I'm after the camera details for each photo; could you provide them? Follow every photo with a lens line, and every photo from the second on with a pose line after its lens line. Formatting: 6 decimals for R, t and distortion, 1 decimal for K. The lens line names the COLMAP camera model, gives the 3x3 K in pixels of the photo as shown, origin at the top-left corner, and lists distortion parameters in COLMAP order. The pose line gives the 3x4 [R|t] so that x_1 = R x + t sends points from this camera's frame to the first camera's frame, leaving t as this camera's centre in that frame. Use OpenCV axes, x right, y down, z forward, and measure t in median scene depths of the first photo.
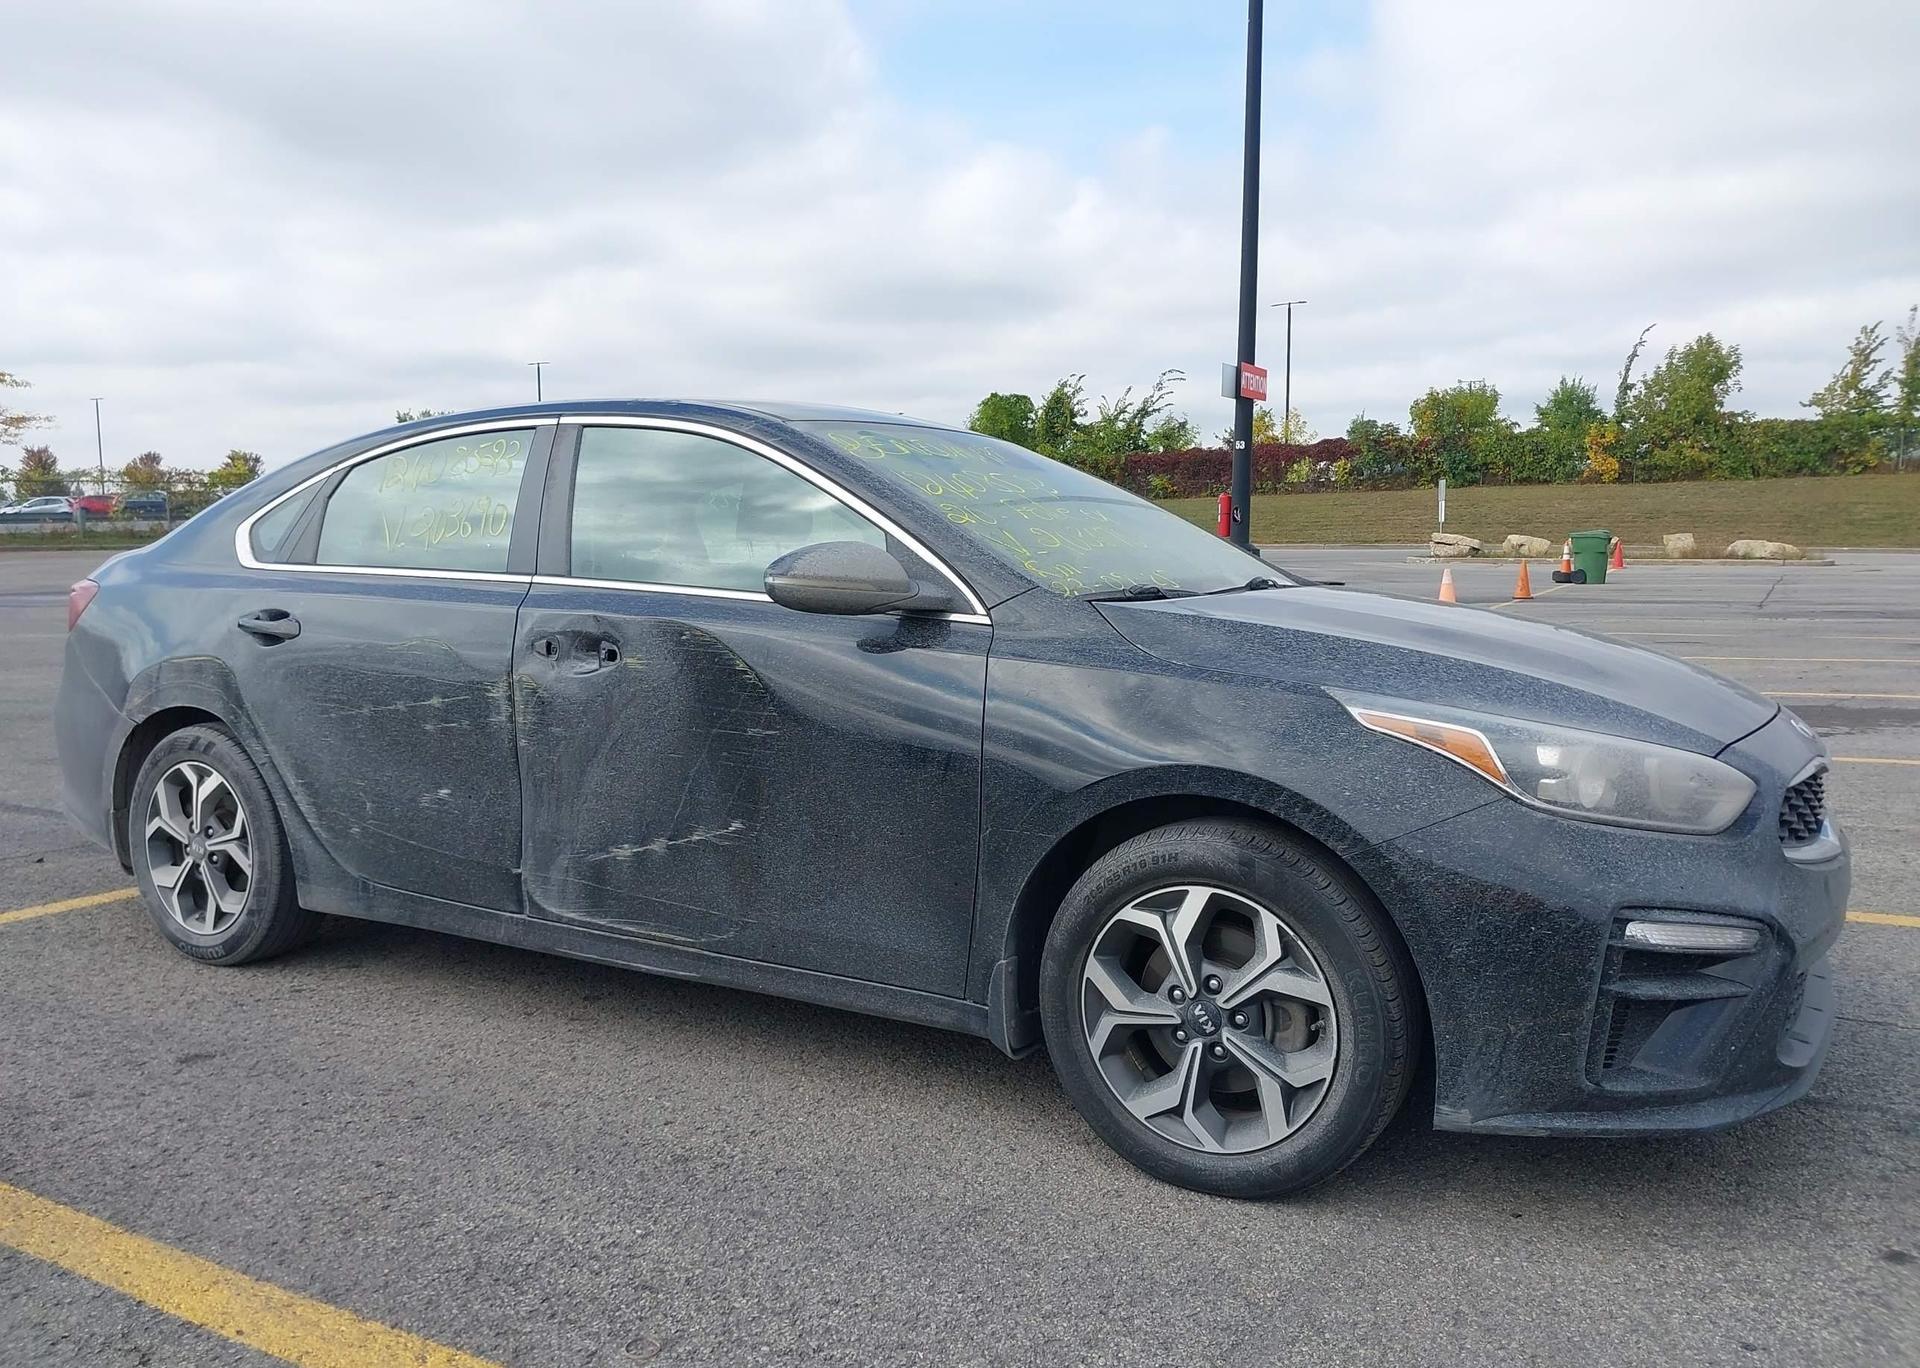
lens RADIAL K [[1503.3, 0, 960.0], [0, 1503.3, 684.0], [0, 0, 1]] dist [0.059527, -0.093031]
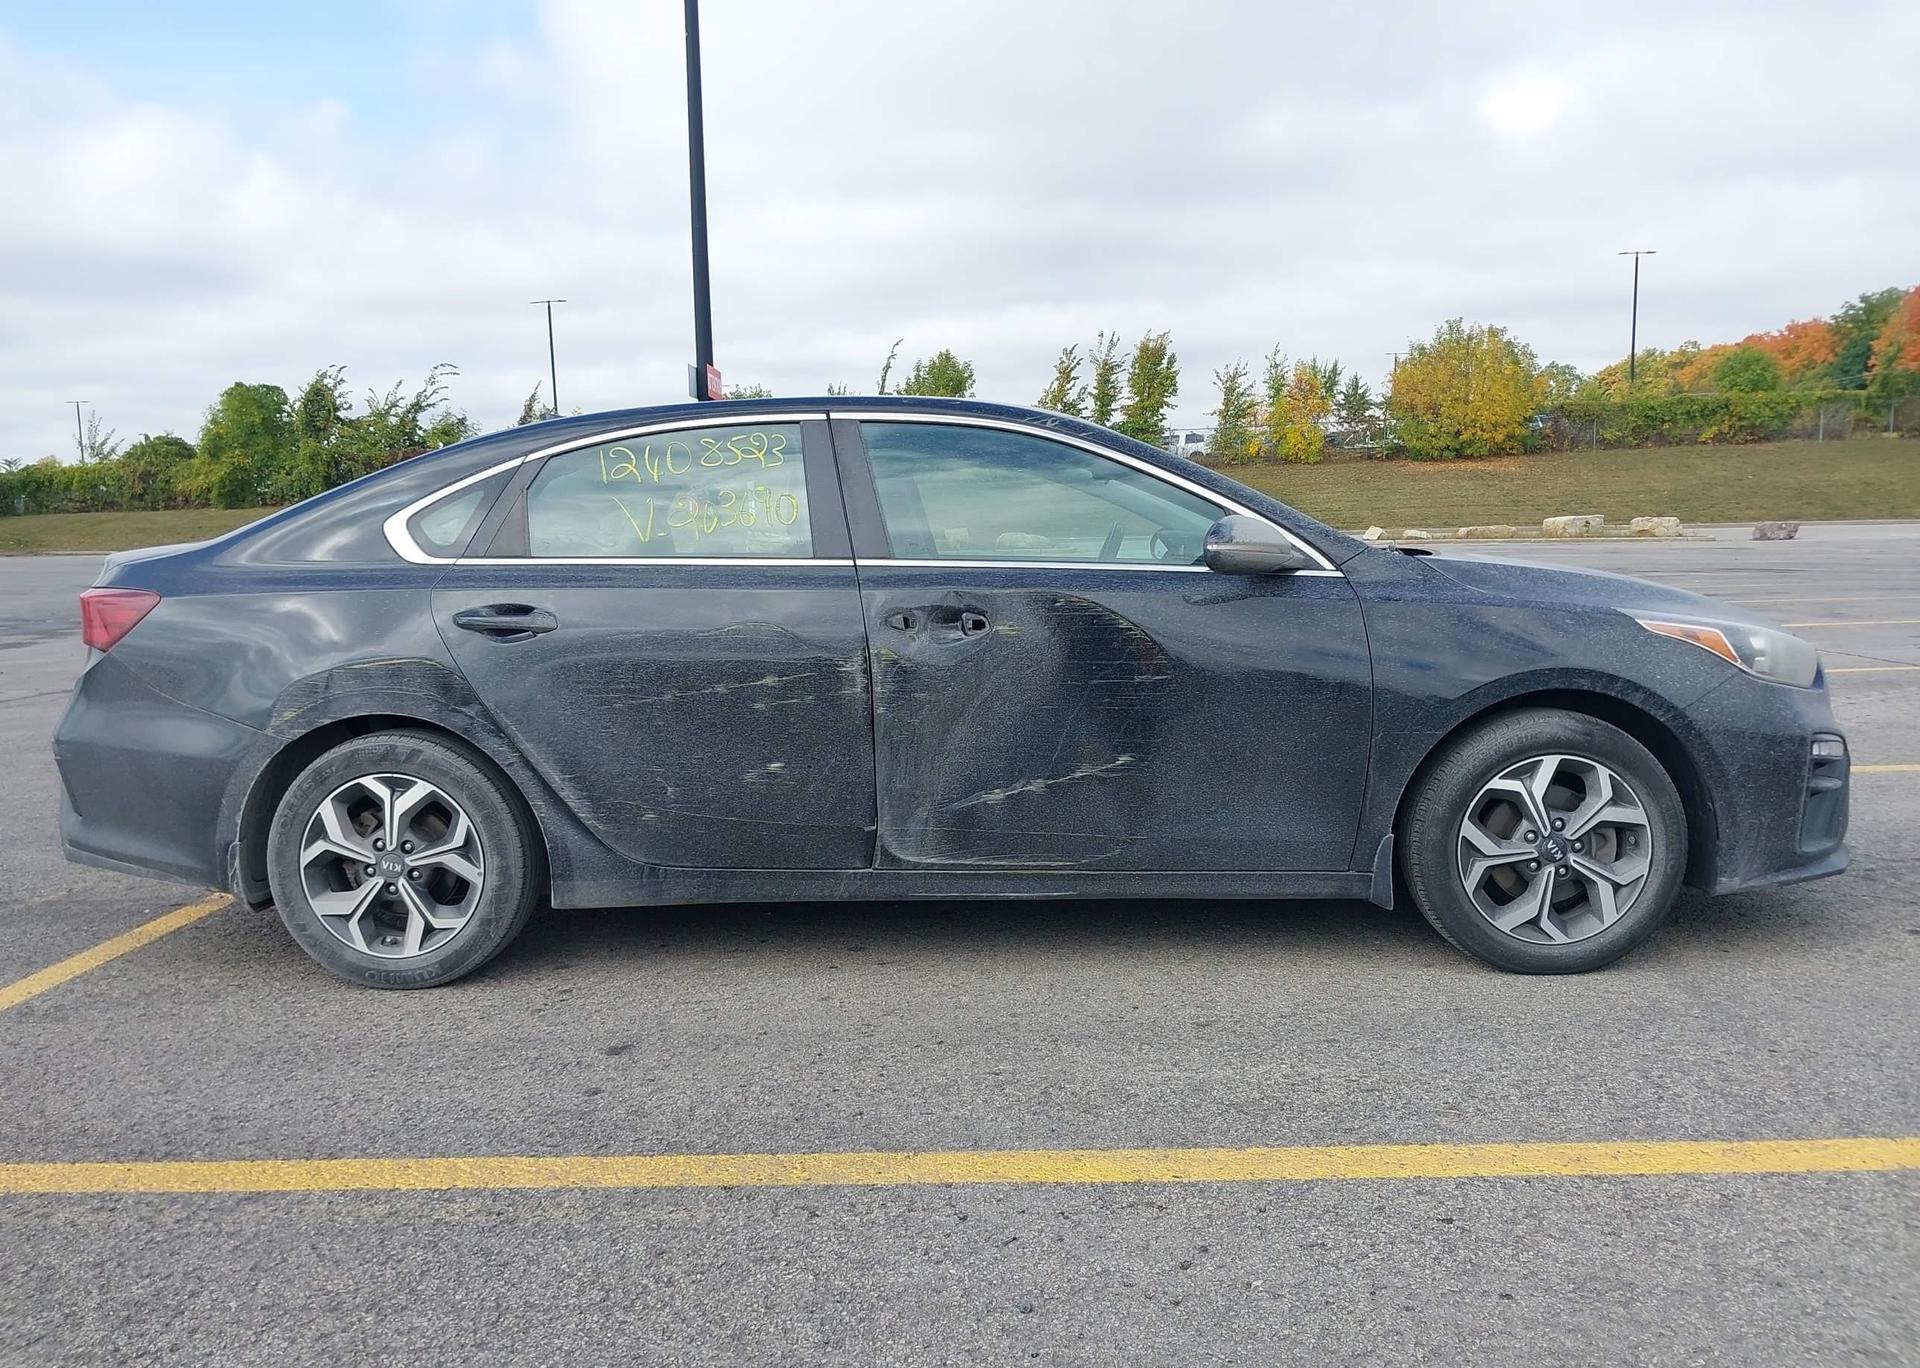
lens RADIAL K [[1503.3, 0, 960.0], [0, 1503.3, 684.0], [0, 0, 1]] dist [0.059527, -0.093031]
pose [[0.879730, -0.067789, 0.470616, -0.661844], [0.067625, 0.997561, 0.017279, 0.004317], [-0.470640, 0.016625, 0.882169, 0.011758]]
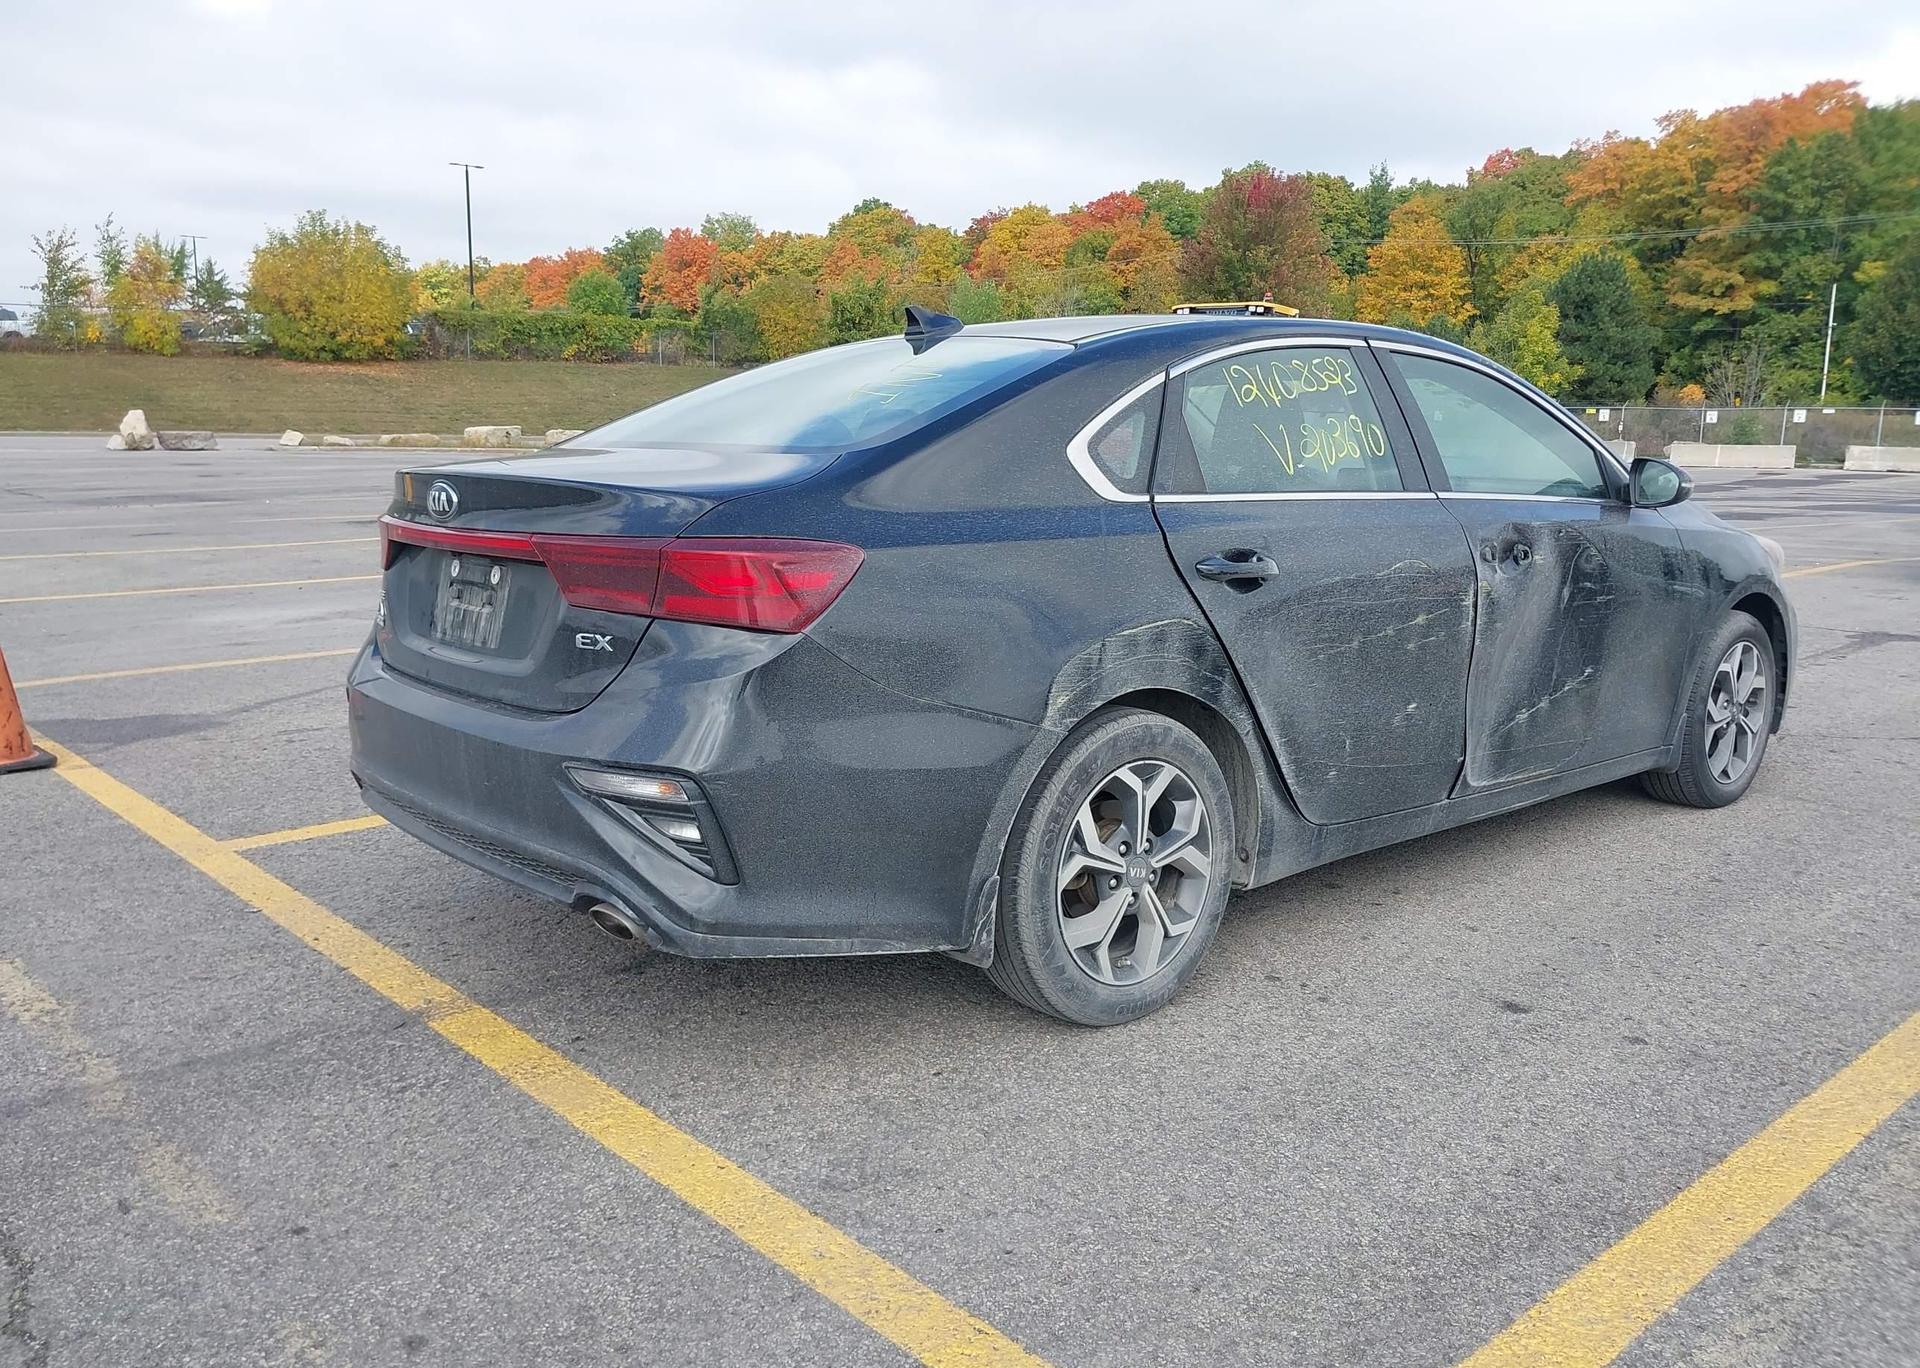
lens RADIAL K [[1519.7, 0, 935.4], [0, 1519.7, 692.2], [0, 0, 1]] dist [0.056298, -0.085711]
pose [[0.322357, -0.159506, 0.933083, -1.307596], [0.082971, 0.986669, 0.140002, -0.102868], [-0.942975, 0.032288, 0.331294, 0.887133]]
